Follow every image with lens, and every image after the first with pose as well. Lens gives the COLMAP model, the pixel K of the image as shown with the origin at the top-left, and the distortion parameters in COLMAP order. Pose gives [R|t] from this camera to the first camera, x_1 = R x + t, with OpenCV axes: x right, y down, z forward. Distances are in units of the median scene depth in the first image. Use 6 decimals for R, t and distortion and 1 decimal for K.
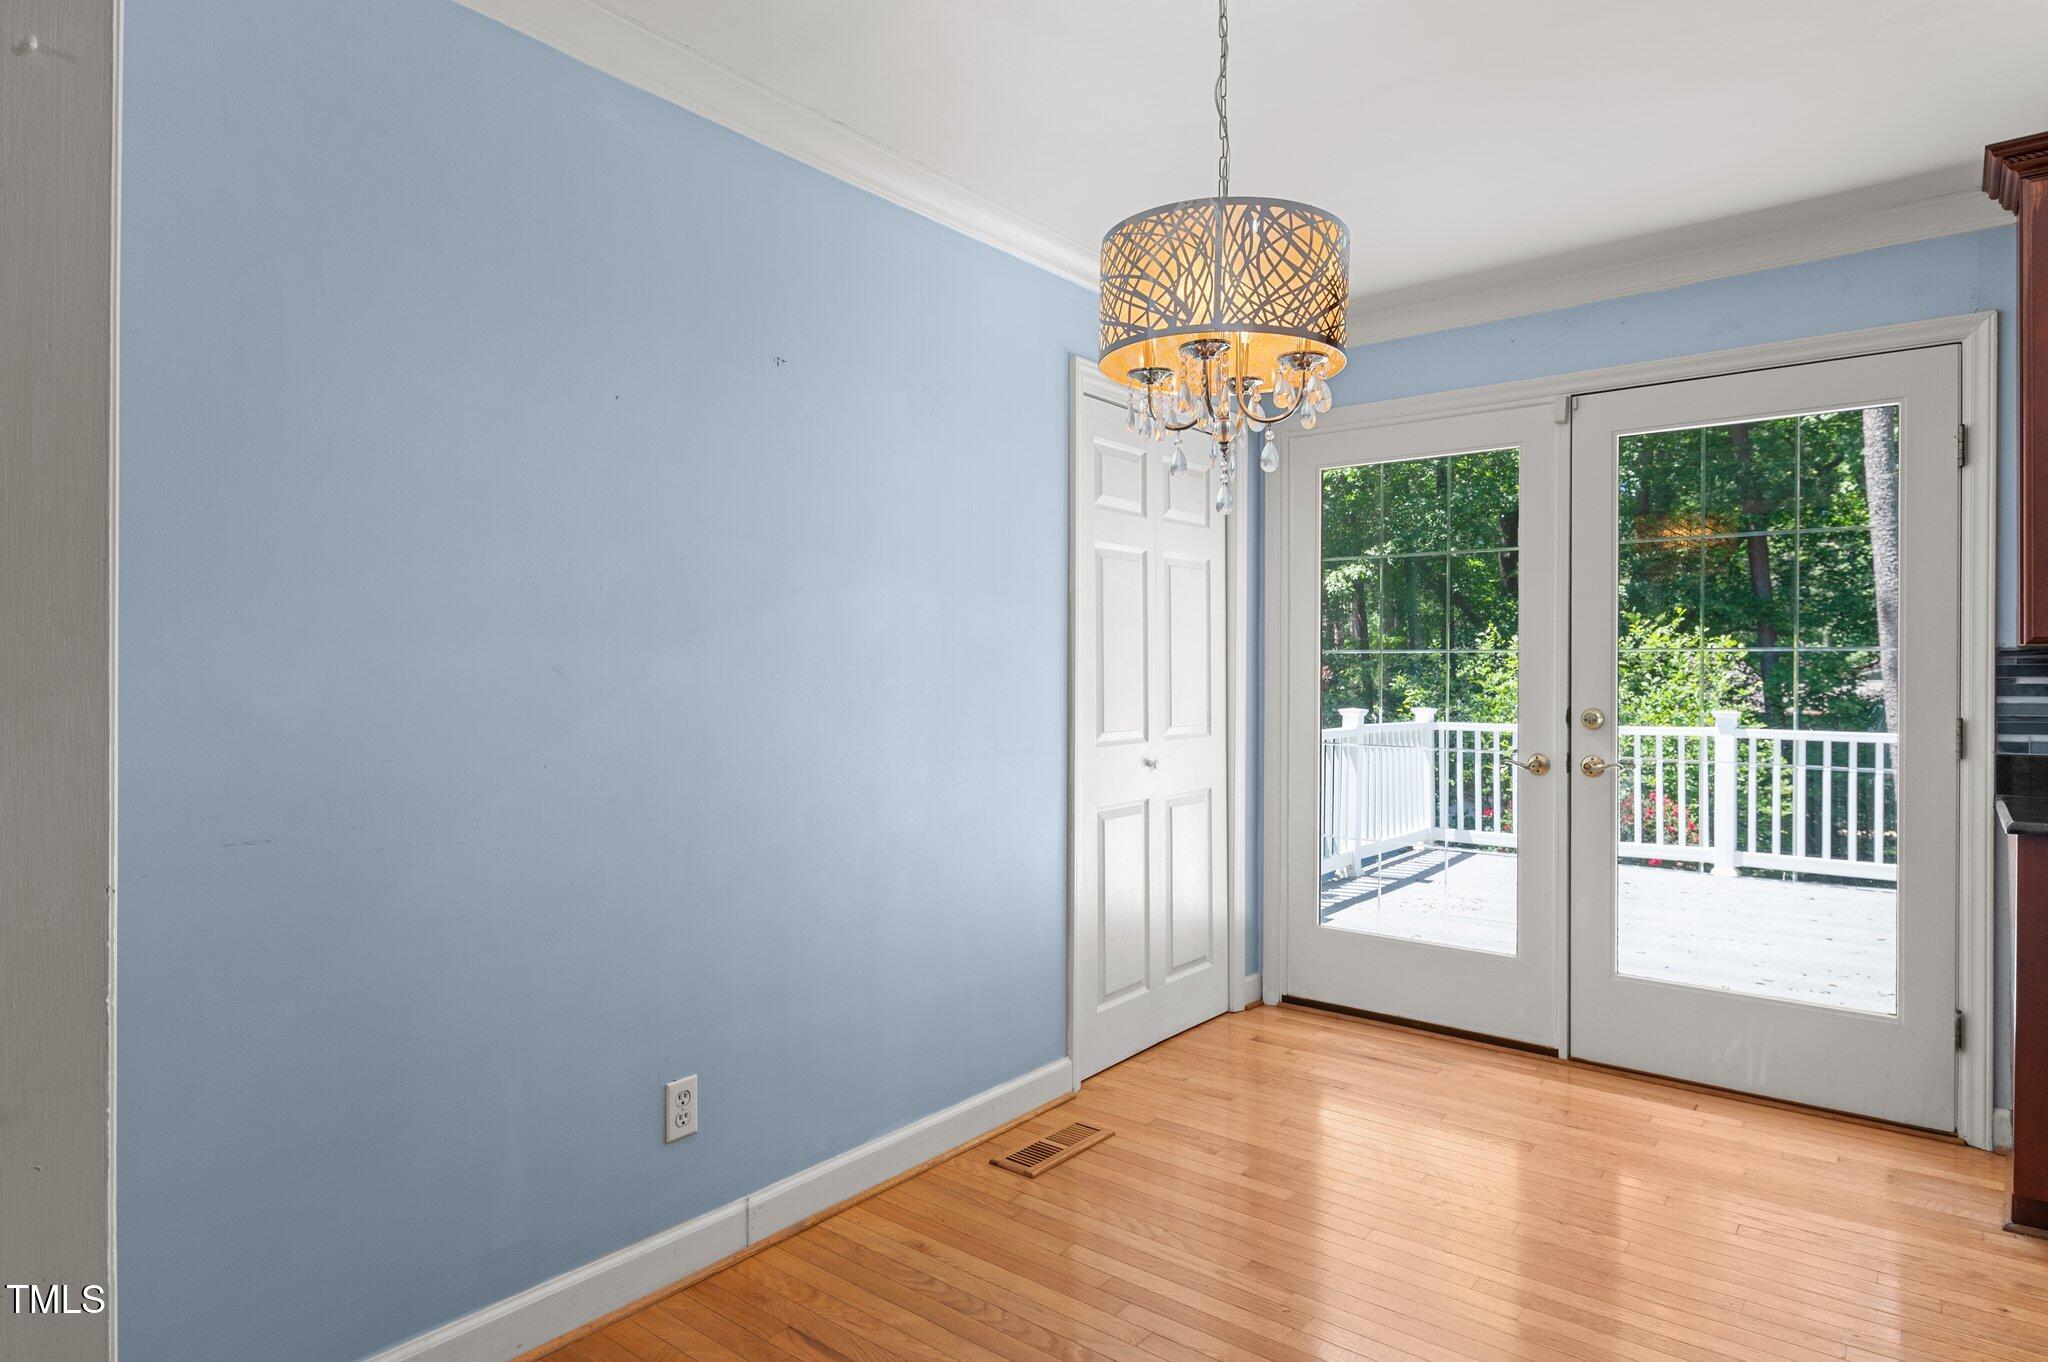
lens RADIAL K [[1140.3, 0, 1019.7], [0, 1140.3, 673.2], [0, 0, 1]] dist [0.005281, -0.001925]
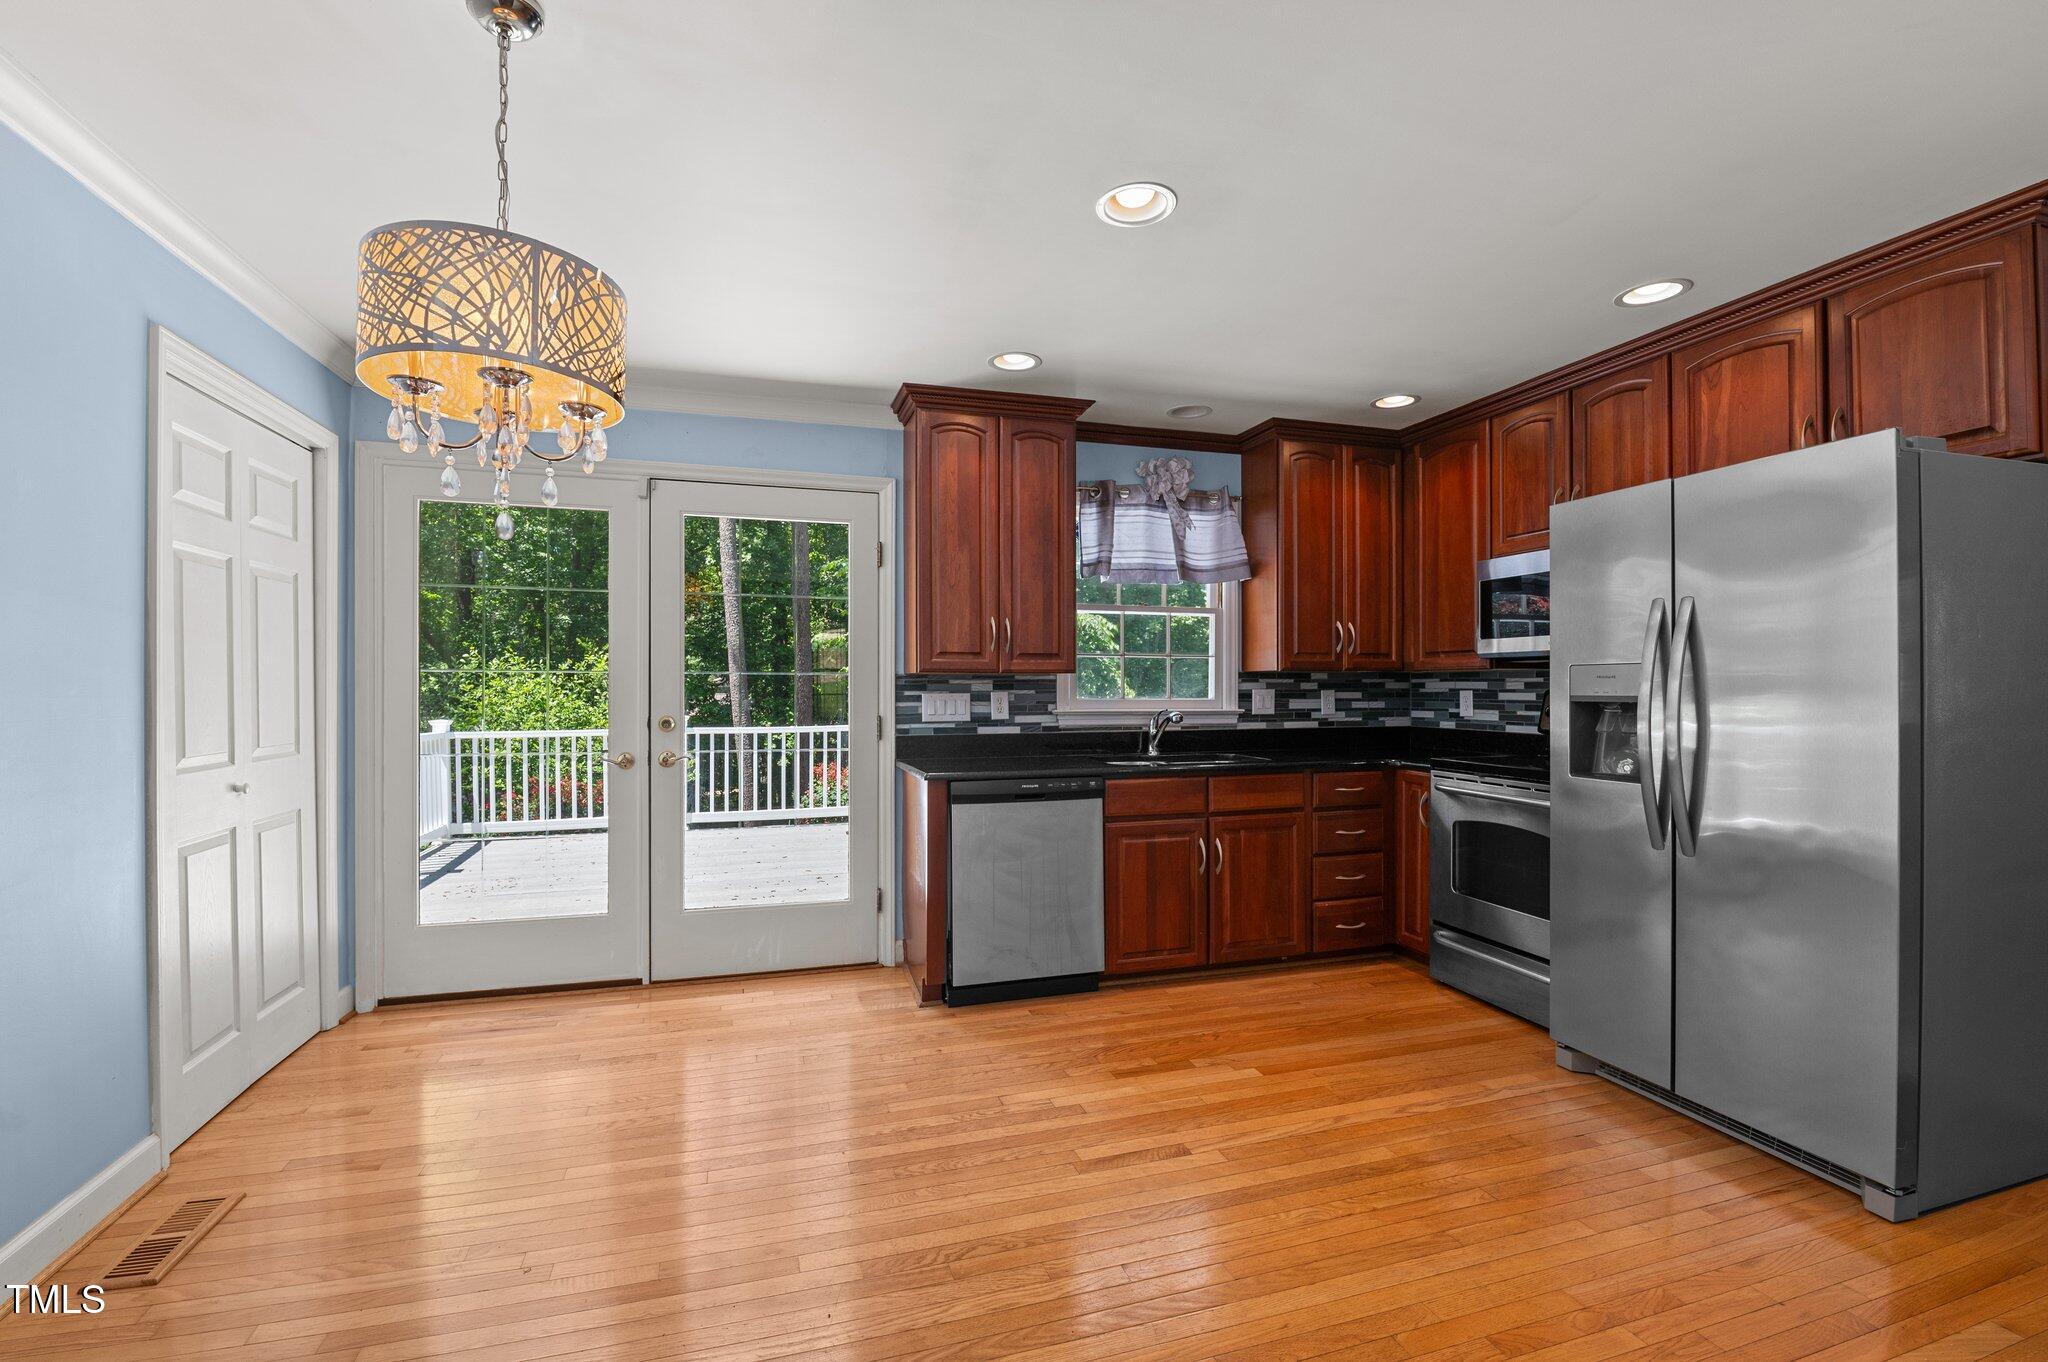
lens RADIAL K [[882.4, 0, 1011.4], [0, 882.4, 692.6], [0, 0, 1]] dist [-0.012887, -0.005140]
pose [[0.563298, -0.005382, 0.826236, -0.128211], [0.001809, 0.999984, 0.005280, -0.001134], [-0.826252, -0.001479, 0.563299, 0.094225]]
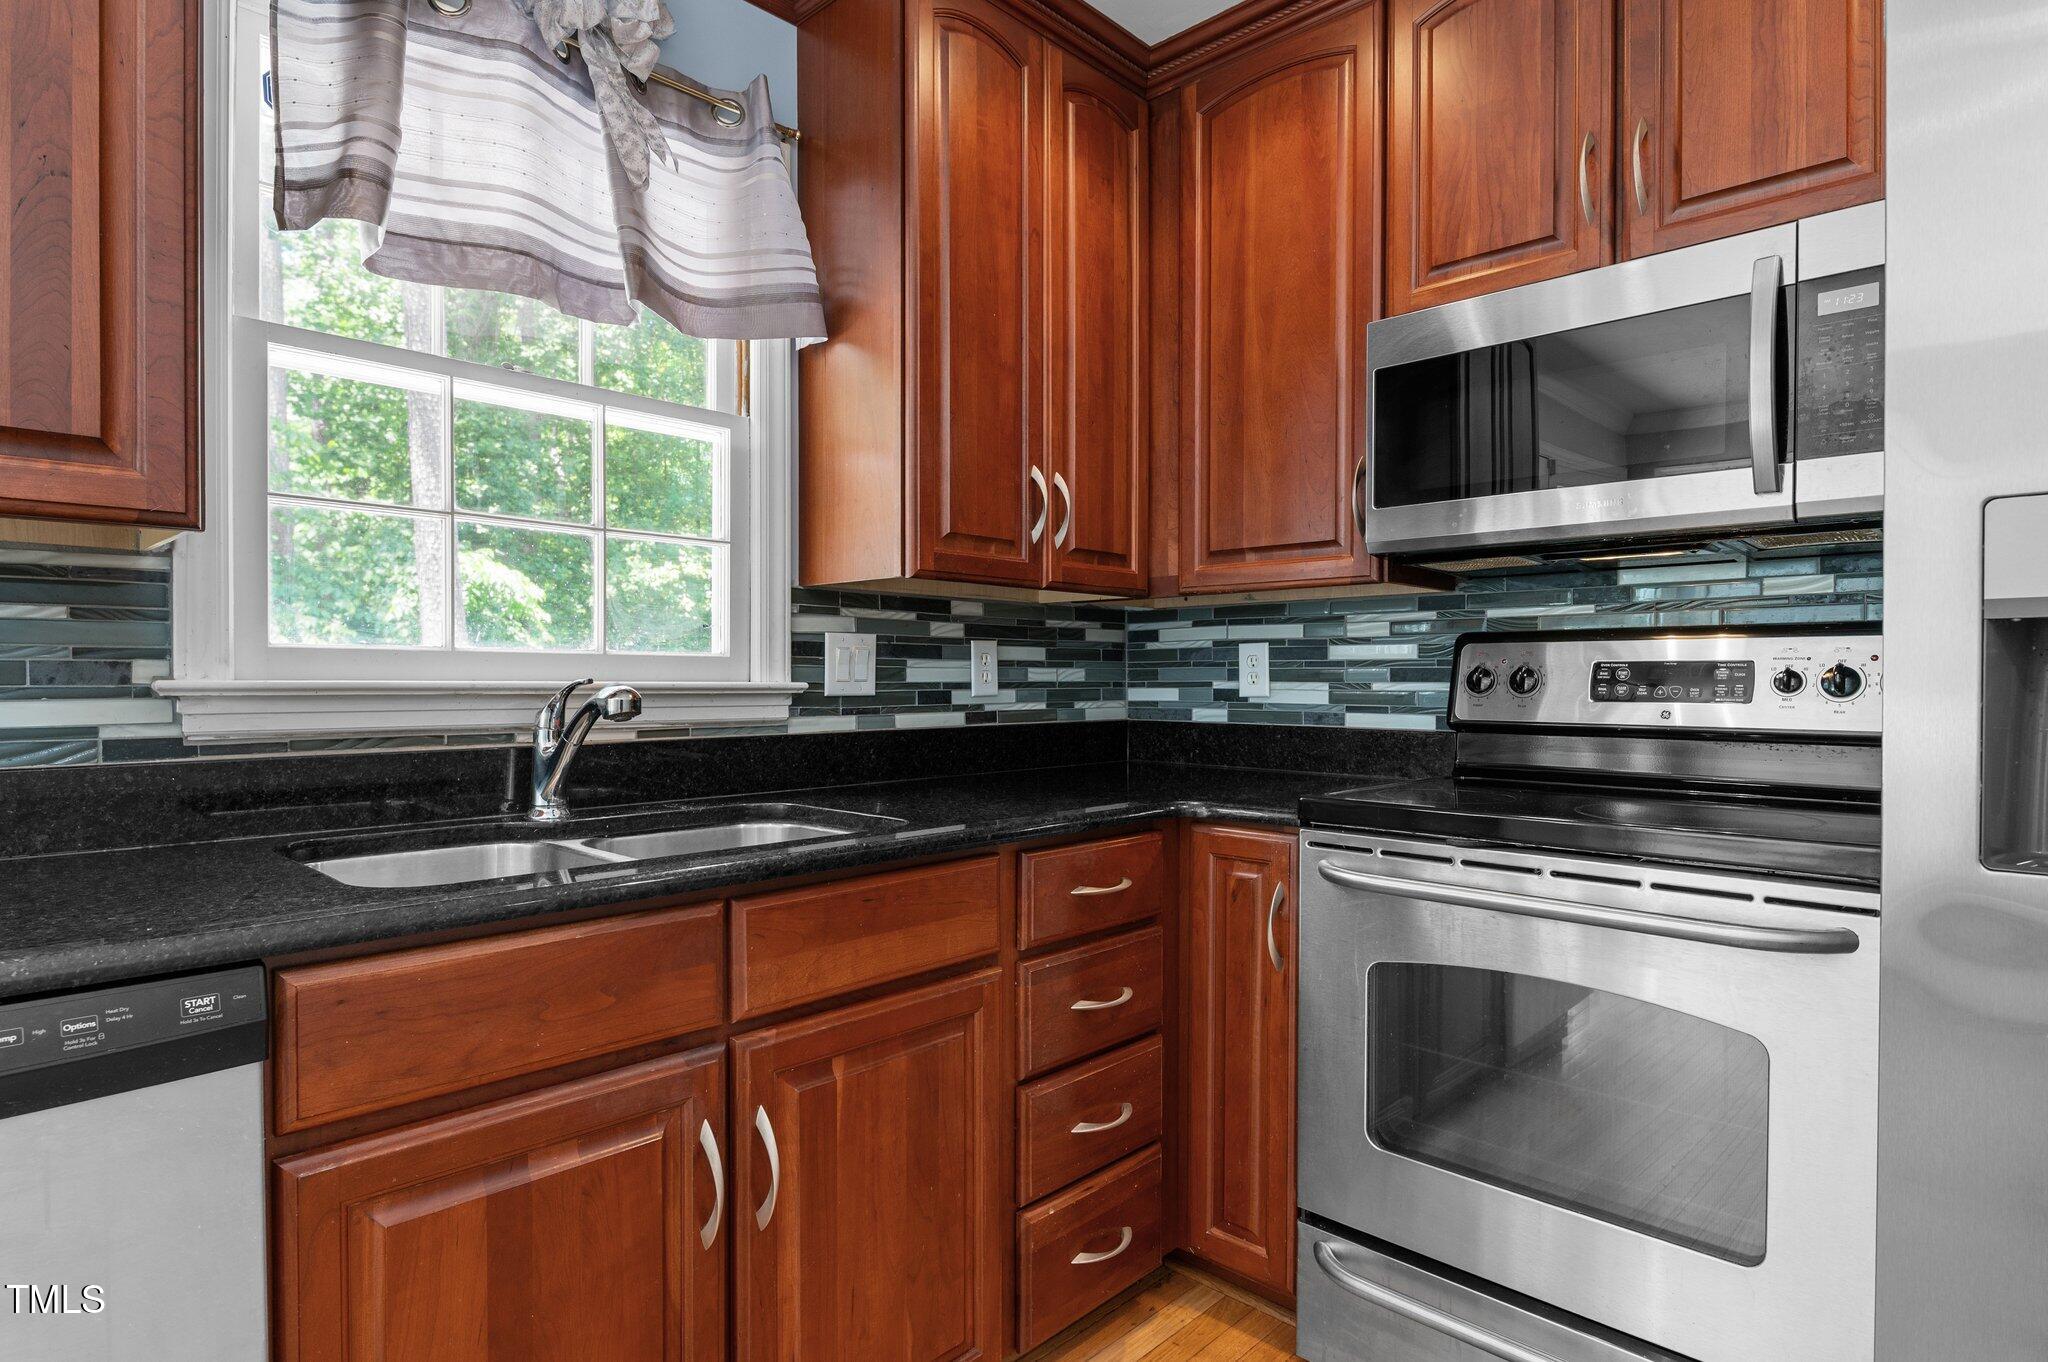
lens RADIAL K [[1112.7, 0, 1026.9], [0, 1112.7, 690.4], [0, 0, 1]] dist [0.000109, -0.001886]
pose [[0.079607, -0.011352, 0.996762, 0.518732], [-0.000514, 0.999935, 0.011429, 0.028491], [-0.996826, -0.001422, 0.079596, 0.368427]]
